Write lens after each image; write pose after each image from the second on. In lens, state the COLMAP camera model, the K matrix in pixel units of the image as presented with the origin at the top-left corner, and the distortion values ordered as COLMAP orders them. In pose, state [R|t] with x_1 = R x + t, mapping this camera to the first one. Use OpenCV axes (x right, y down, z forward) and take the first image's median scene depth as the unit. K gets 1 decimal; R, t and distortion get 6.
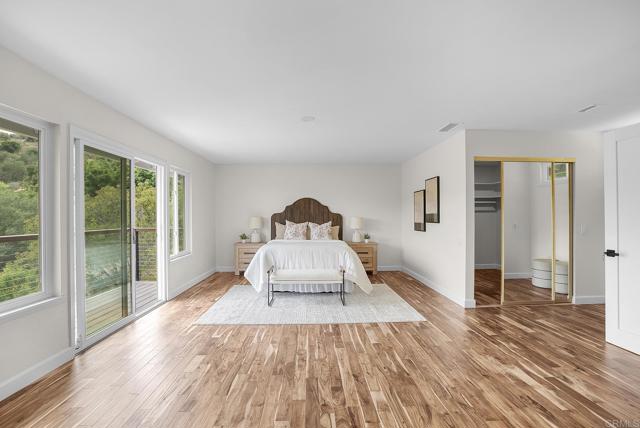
lens RADIAL K [[306.9, 0, 320.2], [0, 306.9, 213.8], [0, 0, 1]] dist [-0.018463, 0.004185]
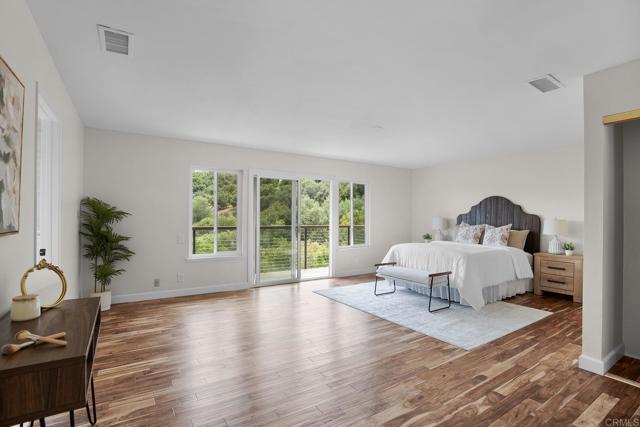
lens RADIAL K [[306.9, 0, 323.6], [0, 306.9, 214.5], [0, 0, 1]] dist [-0.018463, 0.004185]
pose [[0.511455, 0.002463, -0.859306, 0.627516], [-0.004499, 0.999990, 0.000188, 0.002161], [0.859298, 0.003770, 0.511461, 0.211331]]
